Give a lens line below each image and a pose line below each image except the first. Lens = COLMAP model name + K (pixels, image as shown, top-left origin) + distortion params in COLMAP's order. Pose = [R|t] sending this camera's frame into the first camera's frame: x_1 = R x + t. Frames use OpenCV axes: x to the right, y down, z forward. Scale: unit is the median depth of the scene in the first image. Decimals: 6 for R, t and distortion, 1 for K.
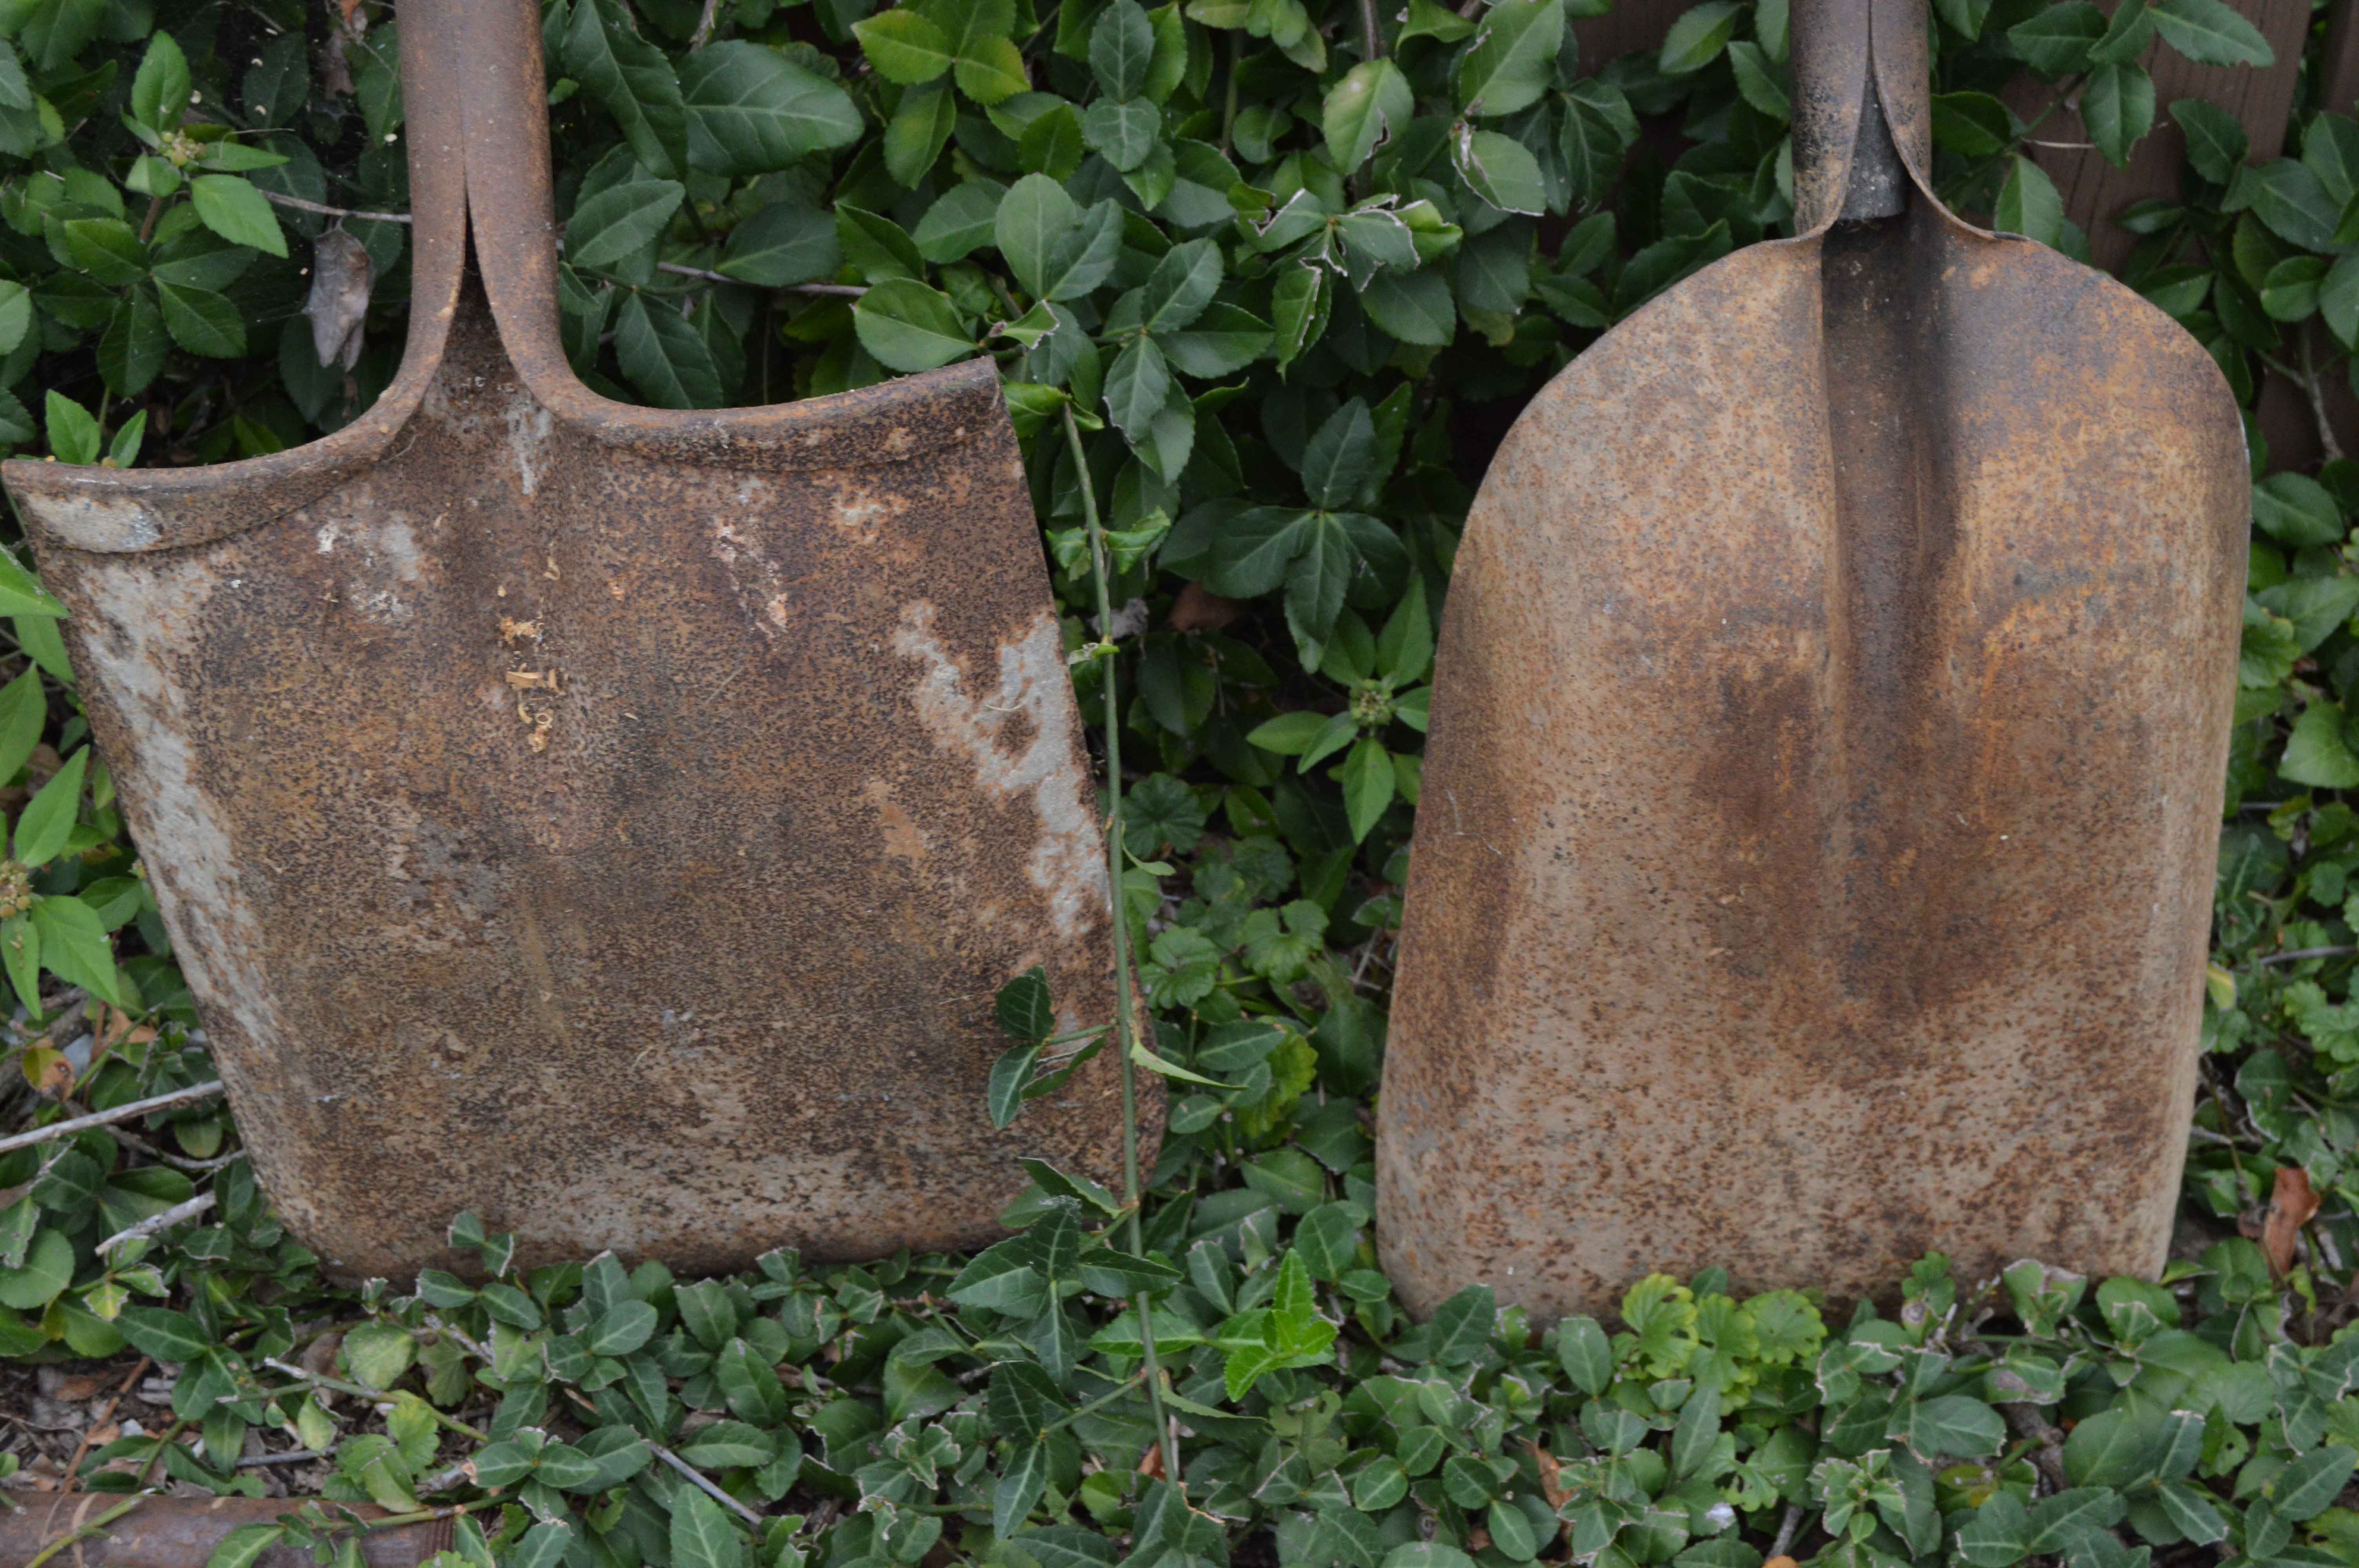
lens RADIAL K [[3962.7, 0, 1212.8], [0, 3962.7, 792.2], [0, 0, 1]] dist [-0.042290, 0.000000]
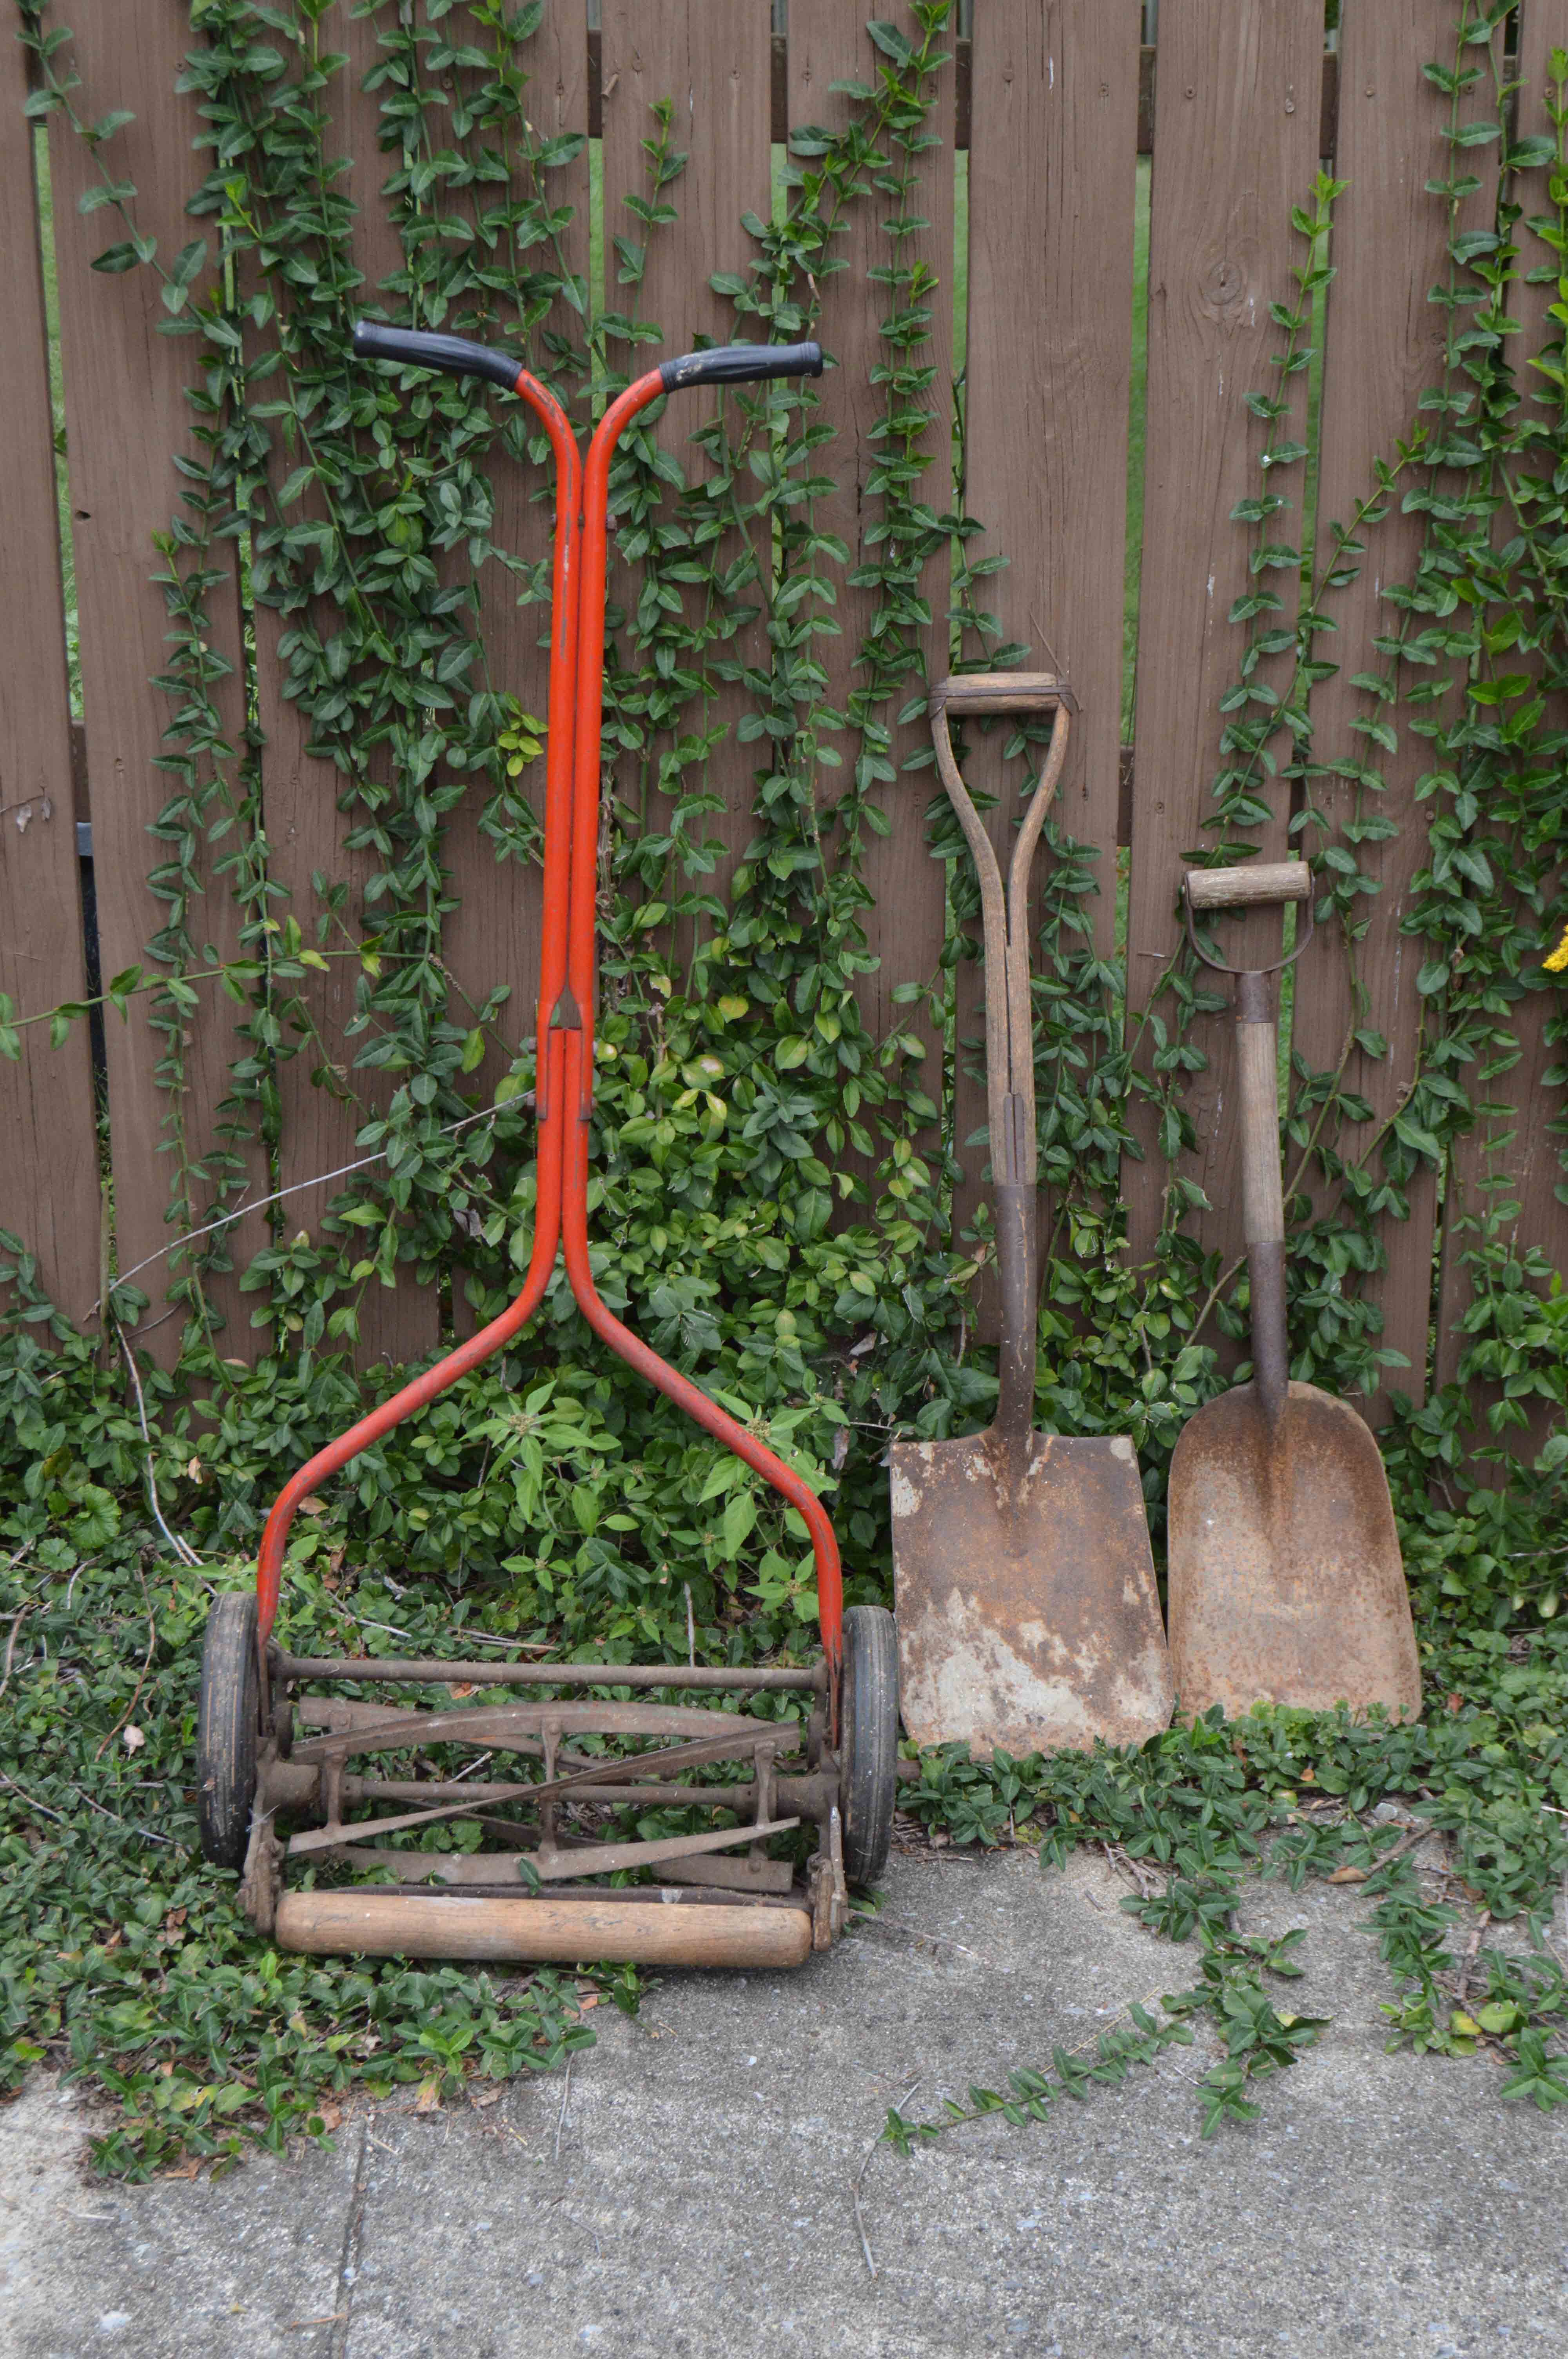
lens RADIAL K [[3413.8, 0, 809.5], [0, 3413.8, 1191.6], [0, 0, 1]] dist [-0.050554, 0.000000]
pose [[0.999176, -0.025189, 0.031809, -0.363546], [0.035487, 0.922613, -0.384091, 0.834763], [-0.019673, 0.384904, 0.922747, -1.876010]]
